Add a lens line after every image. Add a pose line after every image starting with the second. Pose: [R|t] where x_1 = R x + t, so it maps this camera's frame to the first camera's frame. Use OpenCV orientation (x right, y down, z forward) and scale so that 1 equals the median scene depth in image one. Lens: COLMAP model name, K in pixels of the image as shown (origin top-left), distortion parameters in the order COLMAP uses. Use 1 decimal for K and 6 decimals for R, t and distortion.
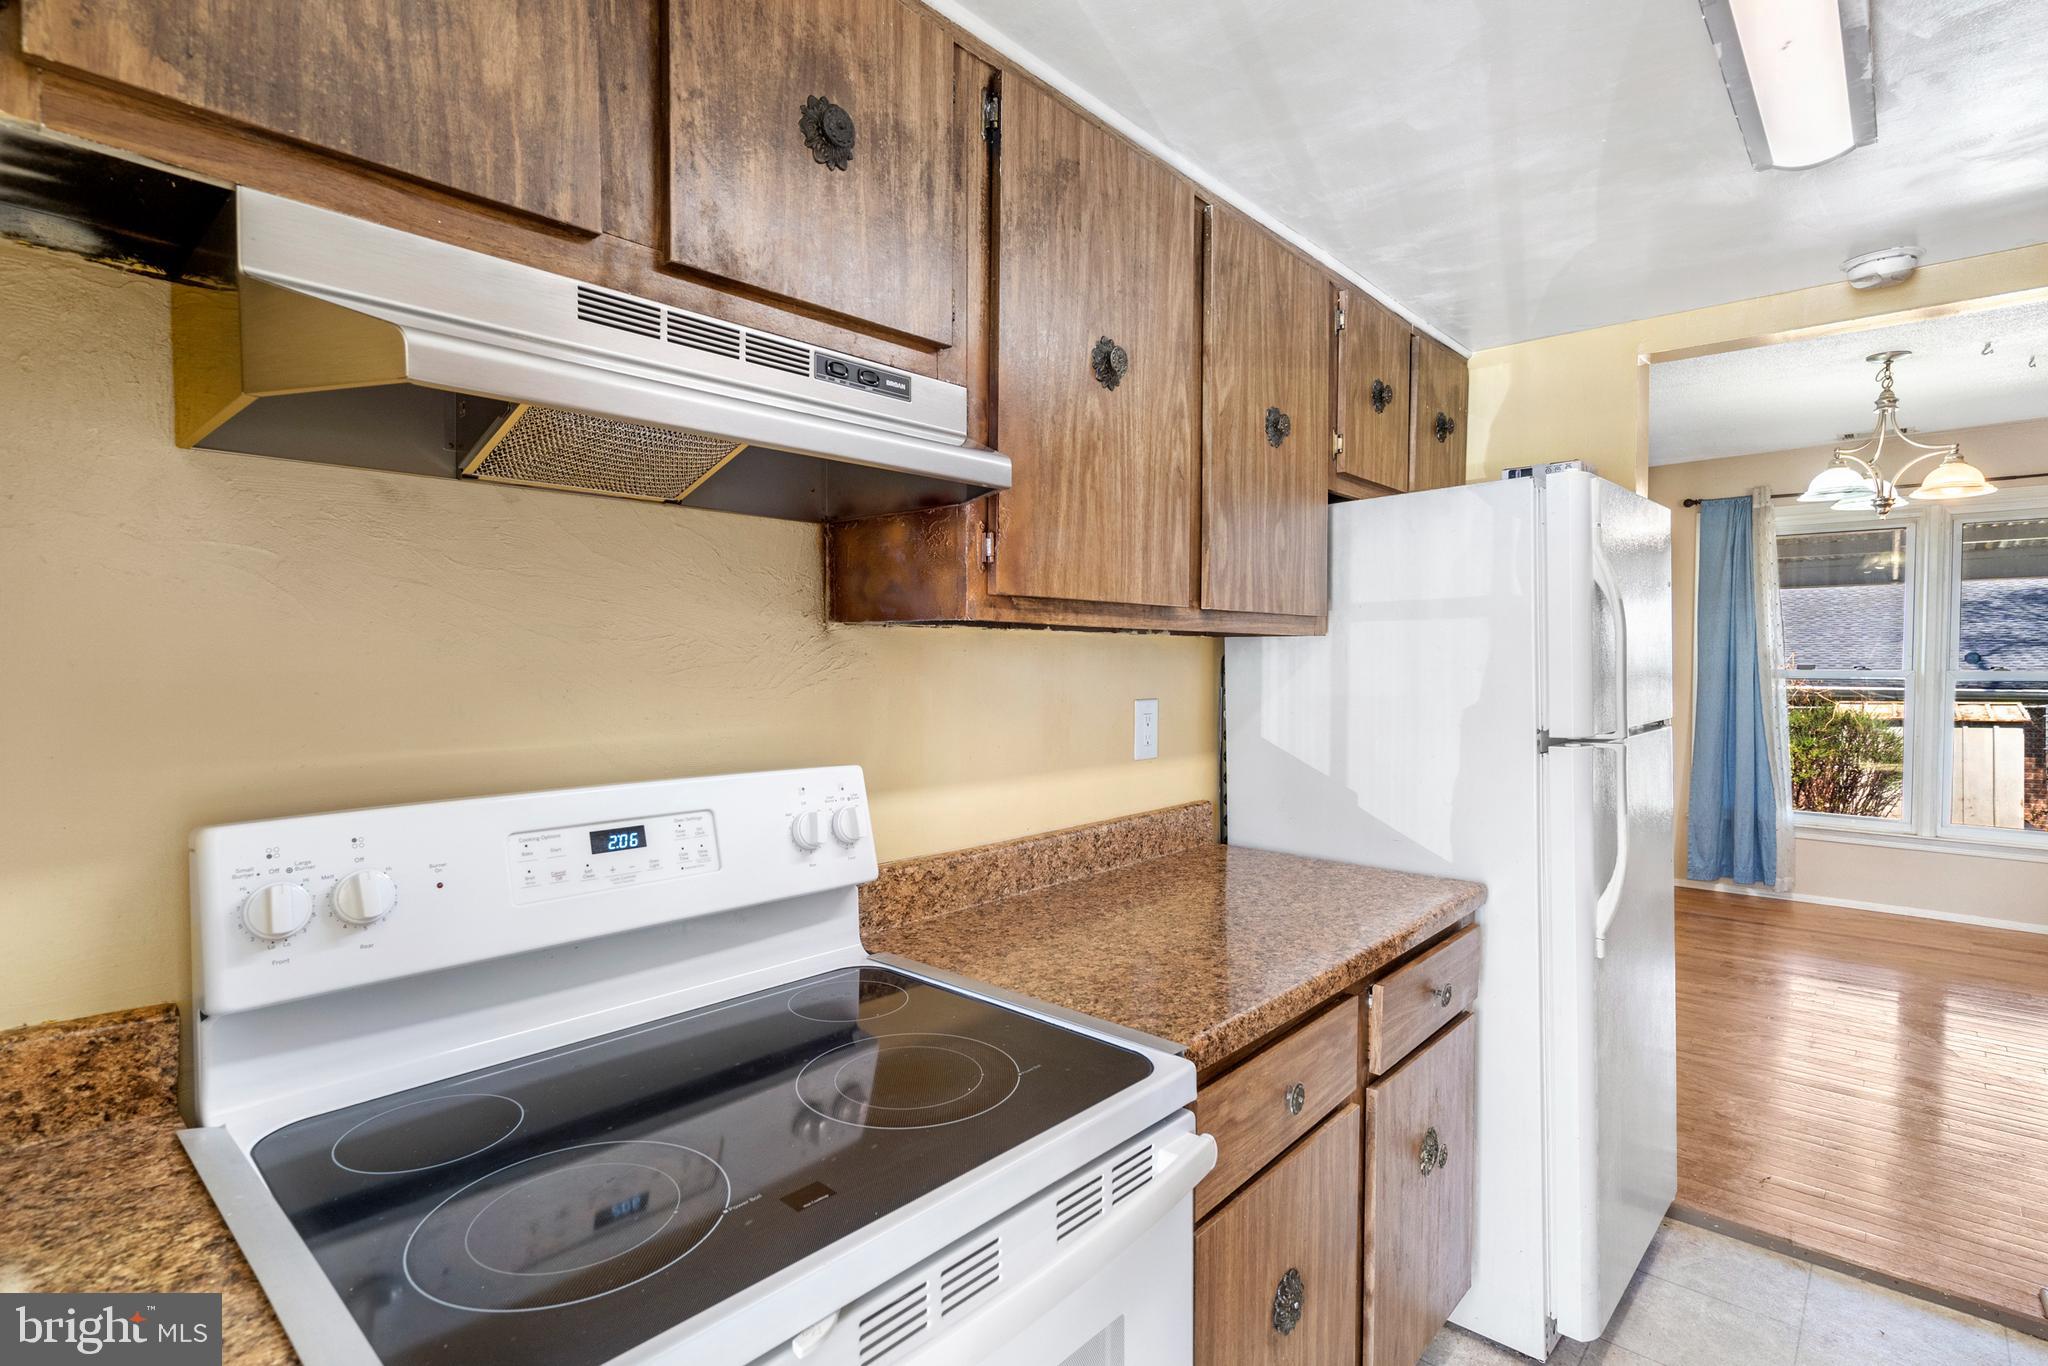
lens RADIAL K [[986.1, 0, 1024.0], [0, 986.1, 683.0], [0, 0, 1]] dist [0.000359, 0.001144]
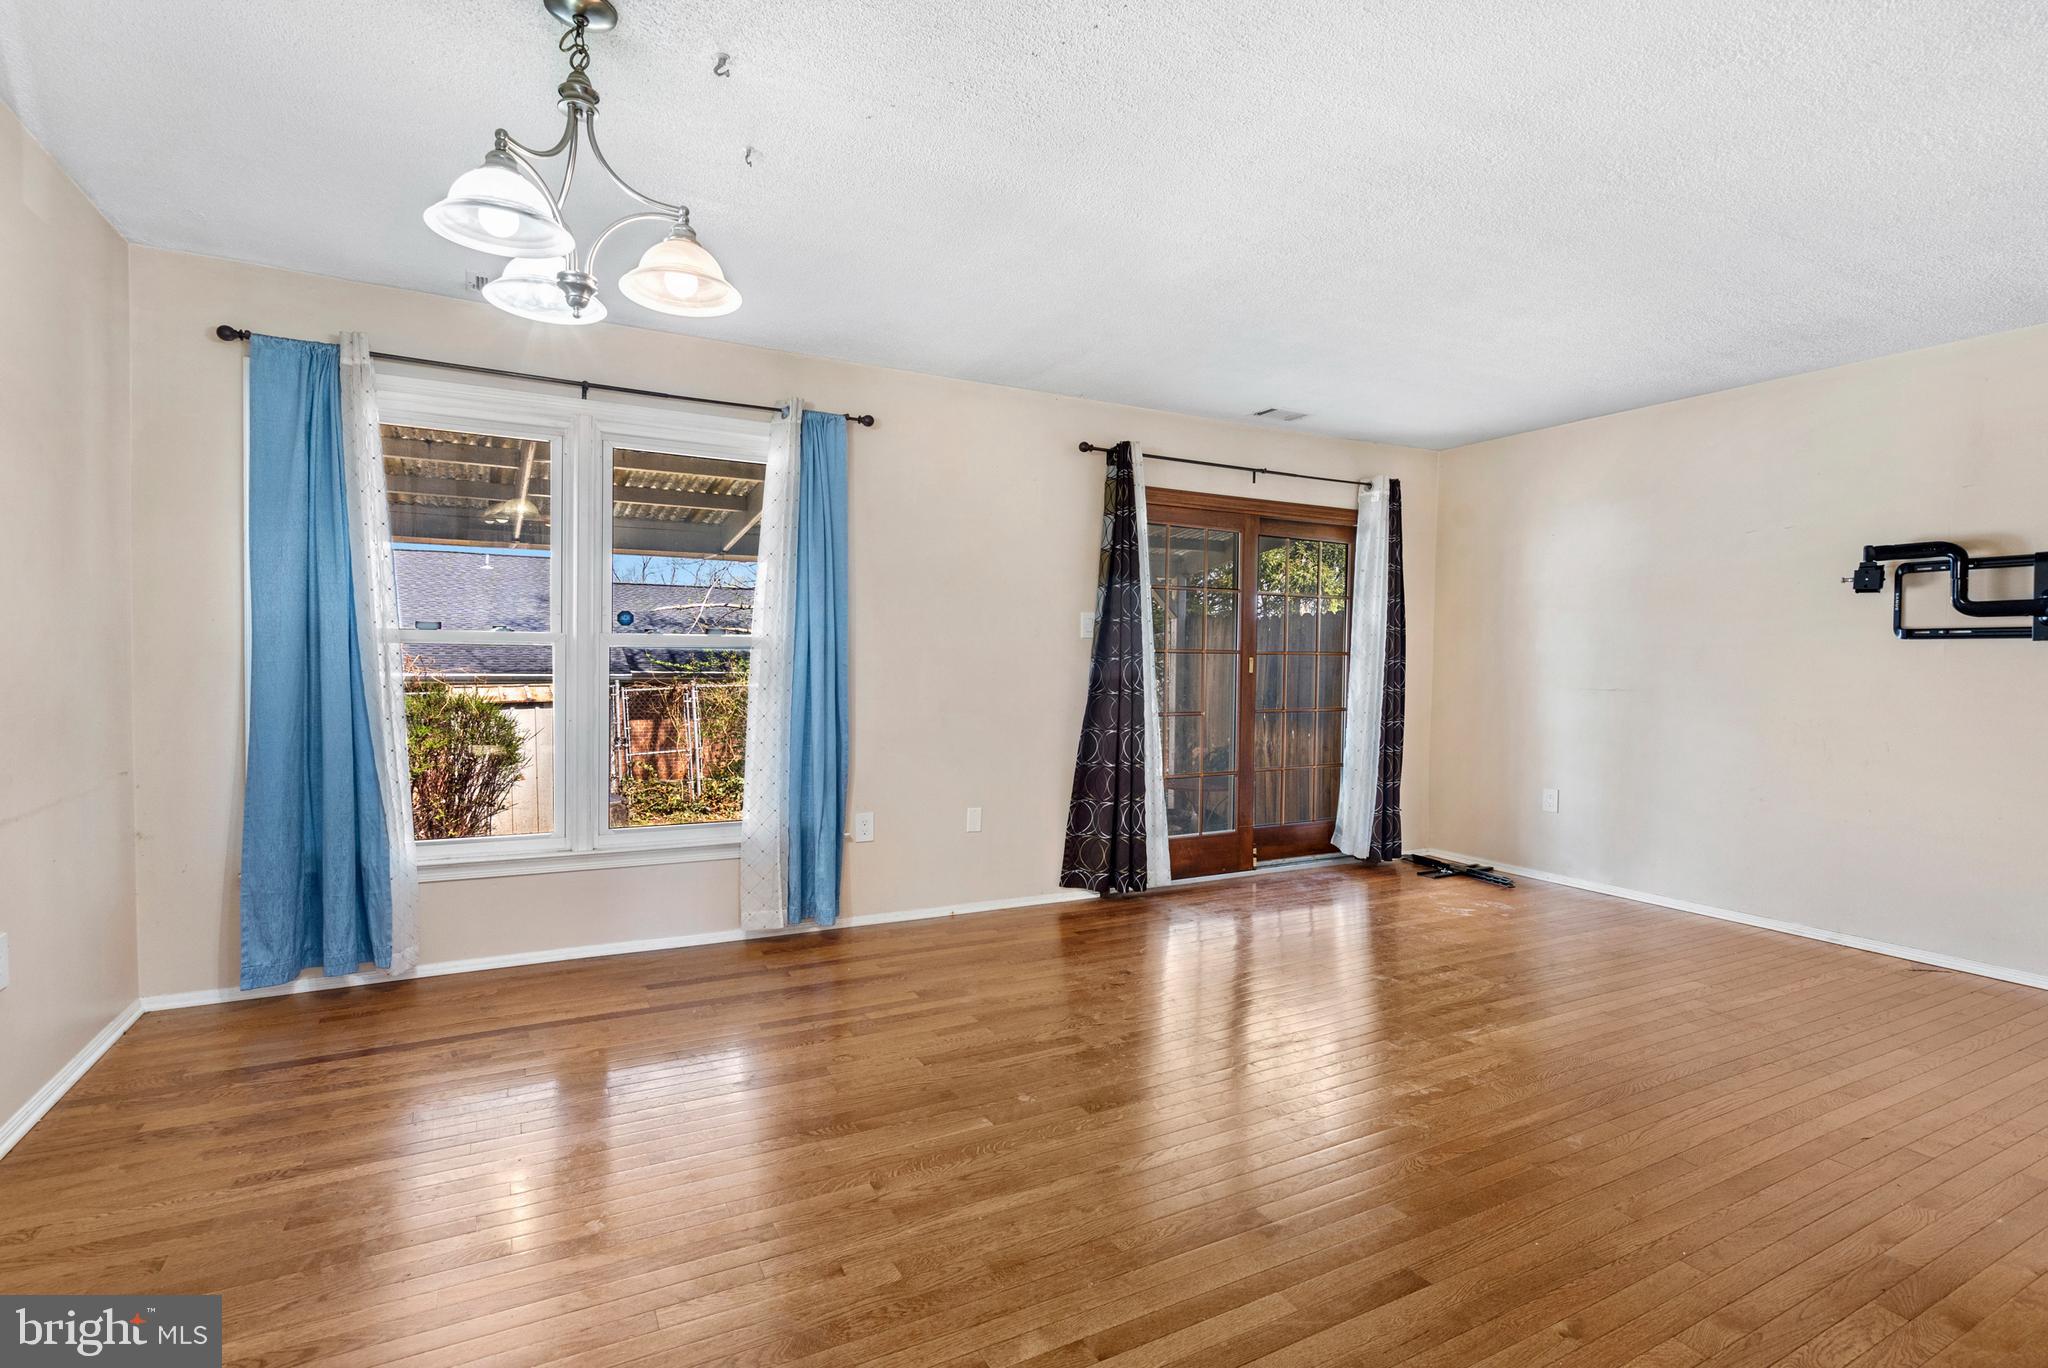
lens RADIAL K [[904.7, 0, 1051.0], [0, 904.7, 690.3], [0, 0, 1]] dist [-0.002758, -0.000228]
pose [[0.279542, -0.022790, 0.959863, 1.132146], [0.007799, 0.999739, 0.021465, 0.063387], [-0.960102, 0.001485, 0.279647, 1.490554]]
